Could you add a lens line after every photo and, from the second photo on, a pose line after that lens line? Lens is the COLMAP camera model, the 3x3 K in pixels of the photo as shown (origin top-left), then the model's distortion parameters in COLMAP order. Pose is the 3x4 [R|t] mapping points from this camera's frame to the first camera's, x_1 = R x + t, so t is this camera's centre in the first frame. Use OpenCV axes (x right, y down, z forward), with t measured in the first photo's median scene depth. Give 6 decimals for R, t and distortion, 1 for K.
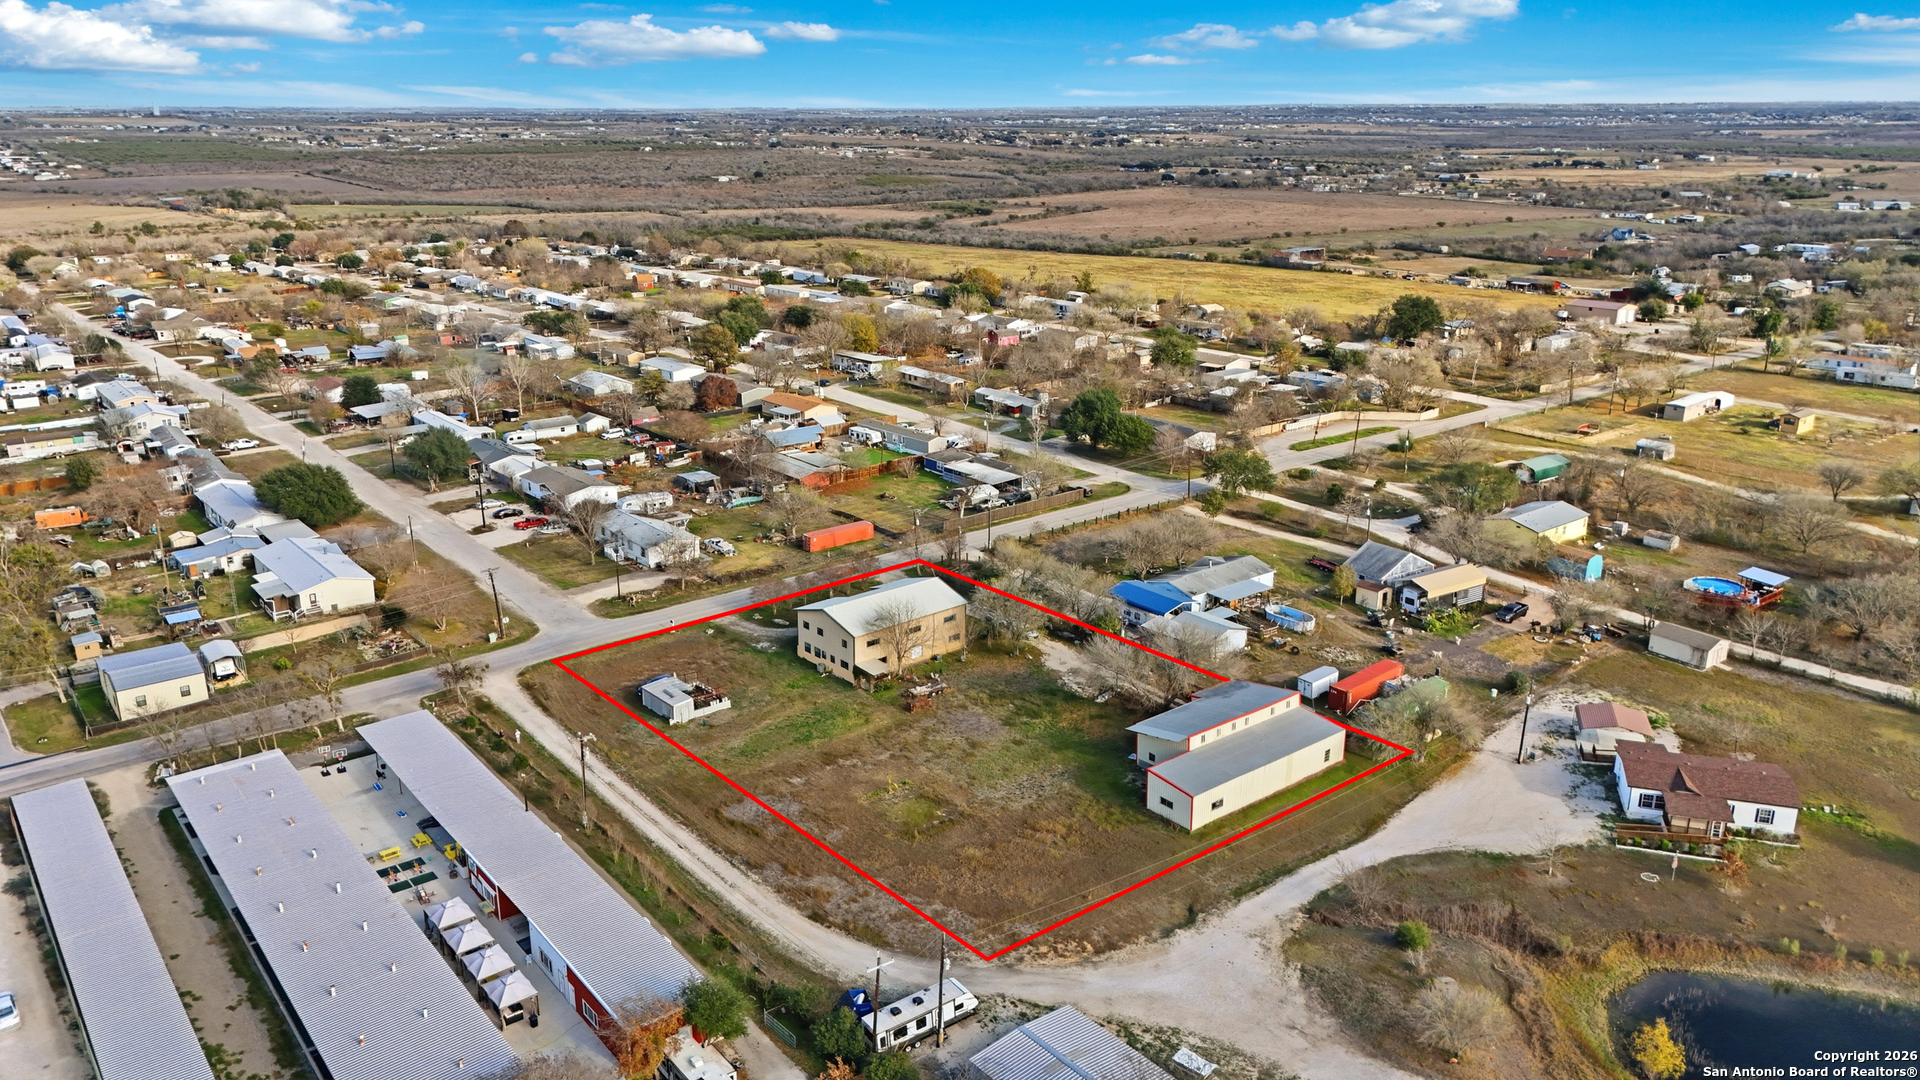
lens RADIAL K [[1401.0, 0, 961.9], [0, 1401.0, 539.9], [0, 0, 1]] dist [0.031809, -0.012538]
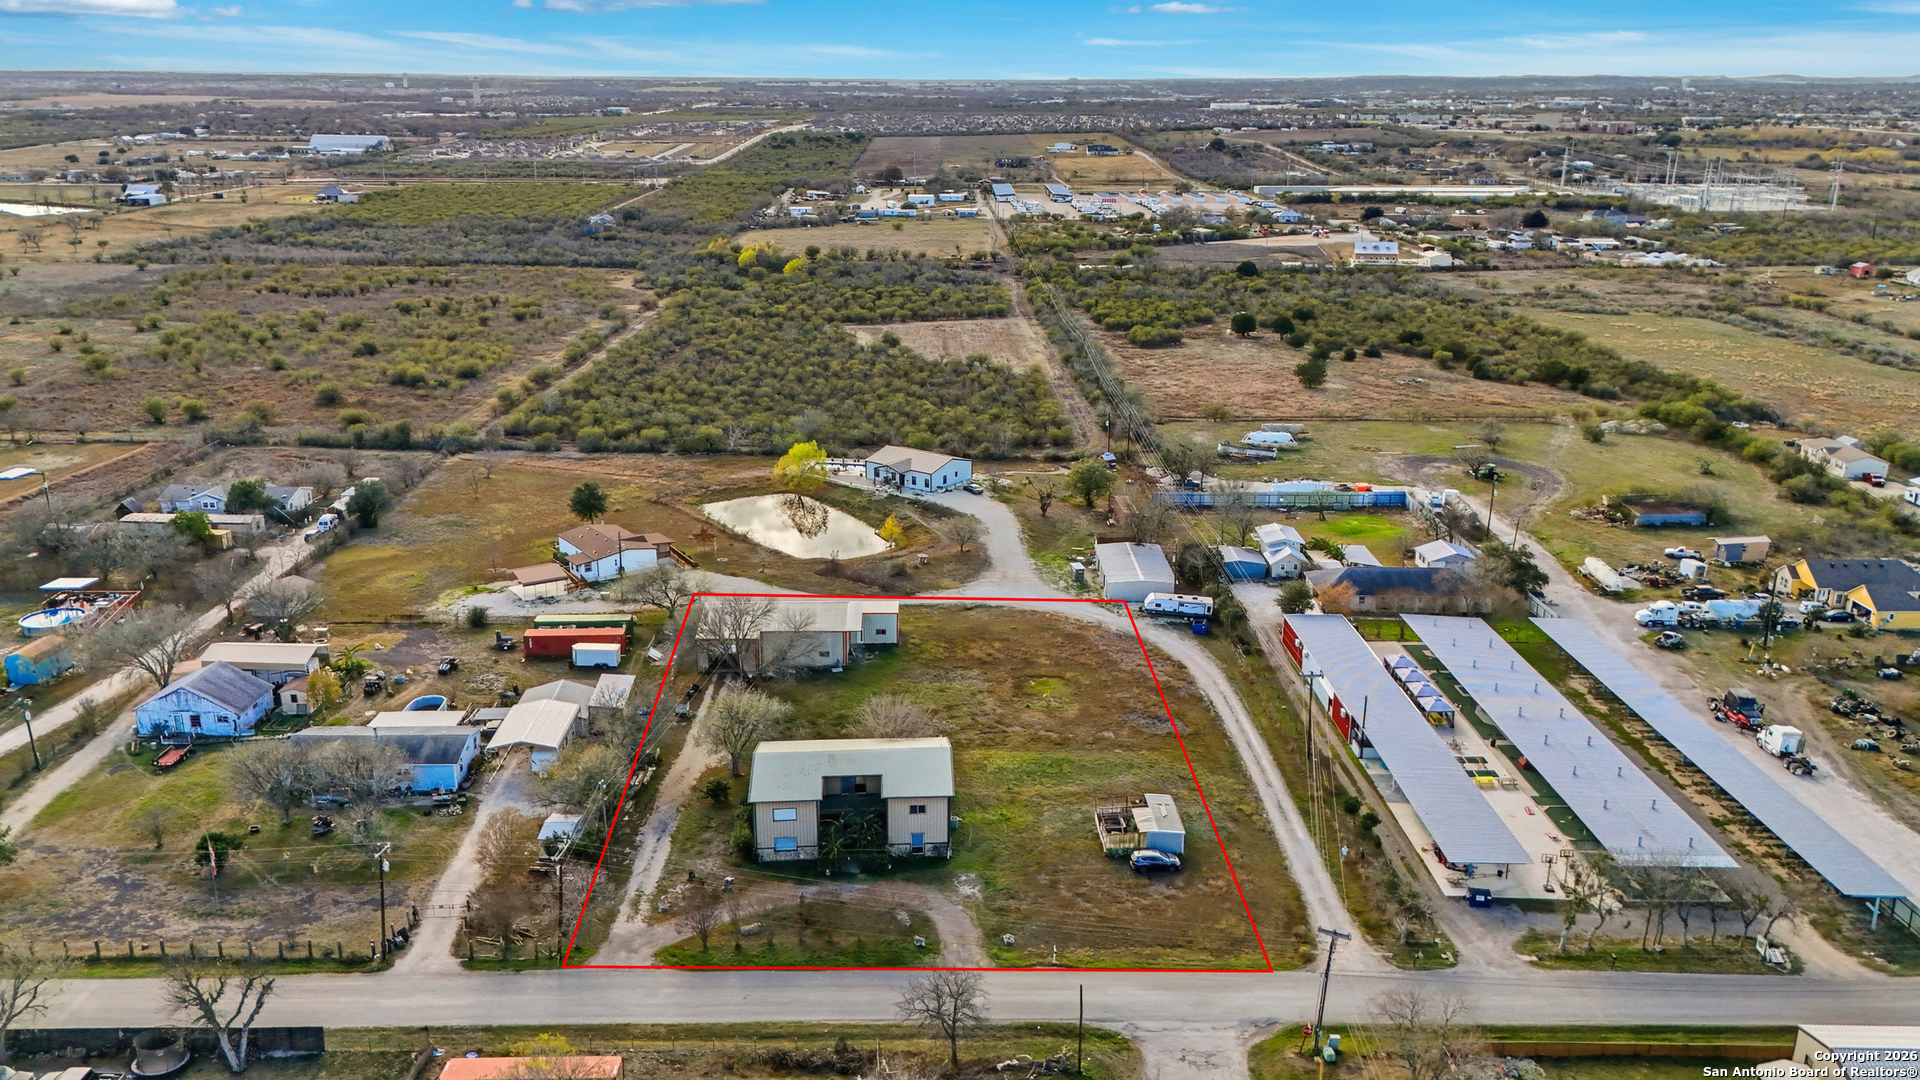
lens RADIAL K [[1401.0, 0, 960.5], [0, 1401.0, 541.8], [0, 0, 1]] dist [0.031809, -0.012538]
pose [[-0.786996, -0.190793, 0.586716, -0.512329], [0.179903, 0.838685, 0.514045, -0.425606], [-0.590146, 0.510103, -0.625718, 1.351041]]
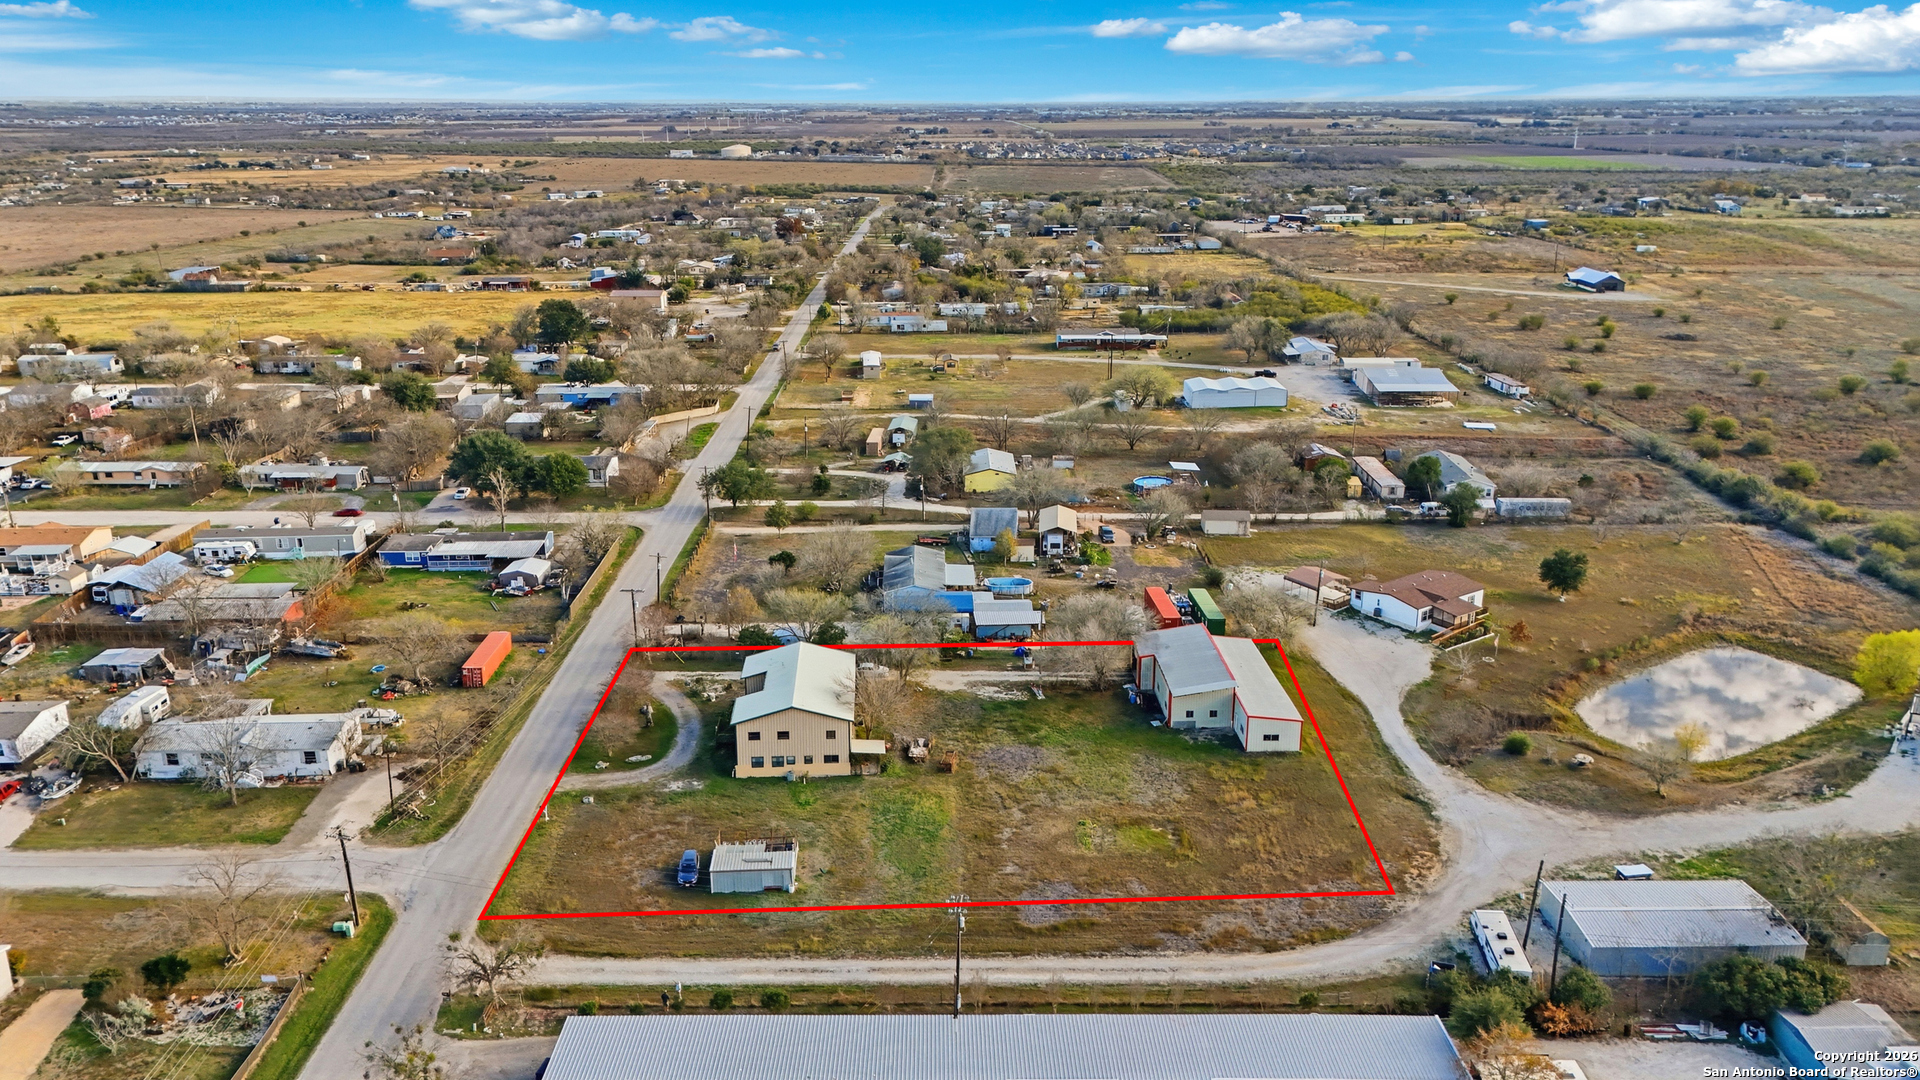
lens RADIAL K [[1401.0, 0, 971.6], [0, 1401.0, 539.3], [0, 0, 1]] dist [0.031809, -0.012538]
pose [[0.600400, -0.234629, 0.764506, -0.619270], [0.234734, 0.965586, 0.111994, -0.110202], [-0.764474, 0.112215, 0.634813, 0.350795]]
